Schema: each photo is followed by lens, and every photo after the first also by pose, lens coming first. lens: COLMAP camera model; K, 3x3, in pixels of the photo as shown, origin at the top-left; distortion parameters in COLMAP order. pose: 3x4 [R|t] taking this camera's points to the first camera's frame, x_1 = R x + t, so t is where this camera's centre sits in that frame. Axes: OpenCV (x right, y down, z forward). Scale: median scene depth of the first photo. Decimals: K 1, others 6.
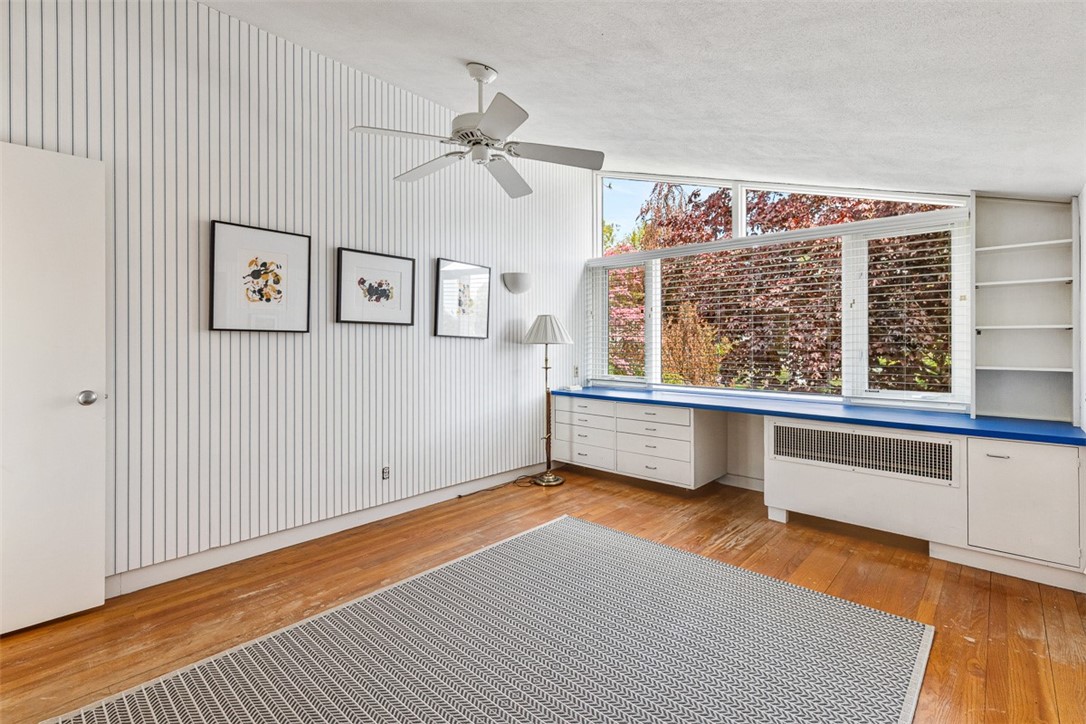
lens RADIAL K [[499.1, 0, 544.6], [0, 499.1, 341.3], [0, 0, 1]] dist [0.001172, -0.000204]
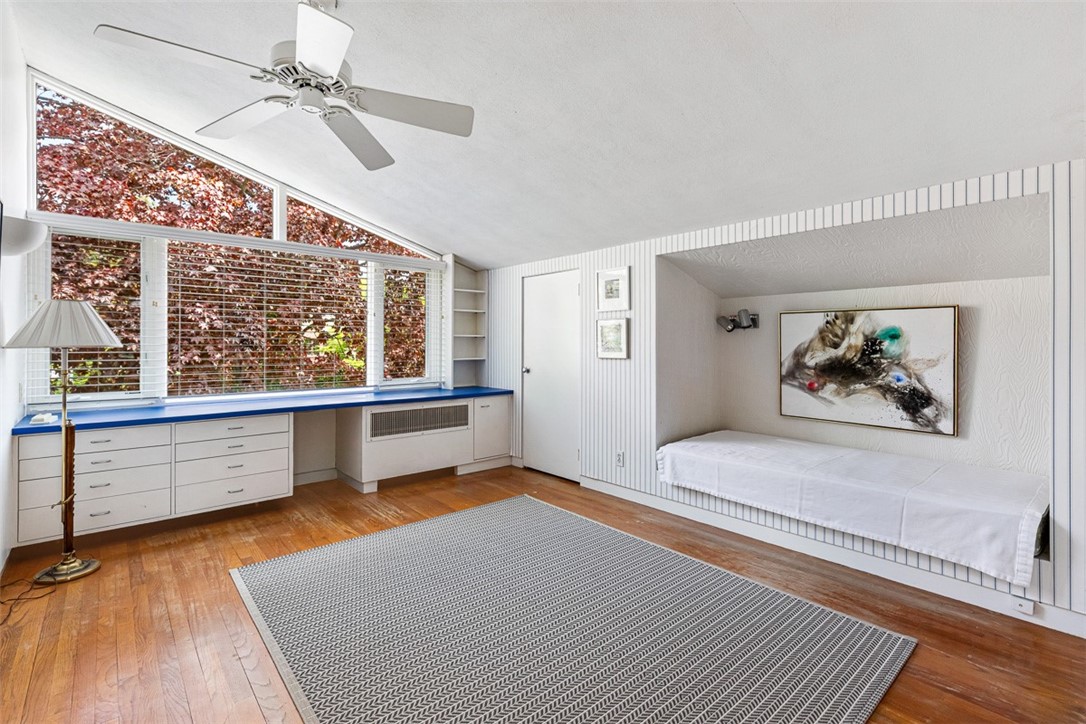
lens RADIAL K [[499.1, 0, 544.6], [0, 499.1, 341.3], [0, 0, 1]] dist [0.001172, -0.000204]
pose [[0.113385, 0.002477, 0.993548, -0.676925], [0.000269, 0.999997, -0.002523, -0.002964], [-0.993551, 0.000553, 0.113384, 0.436698]]
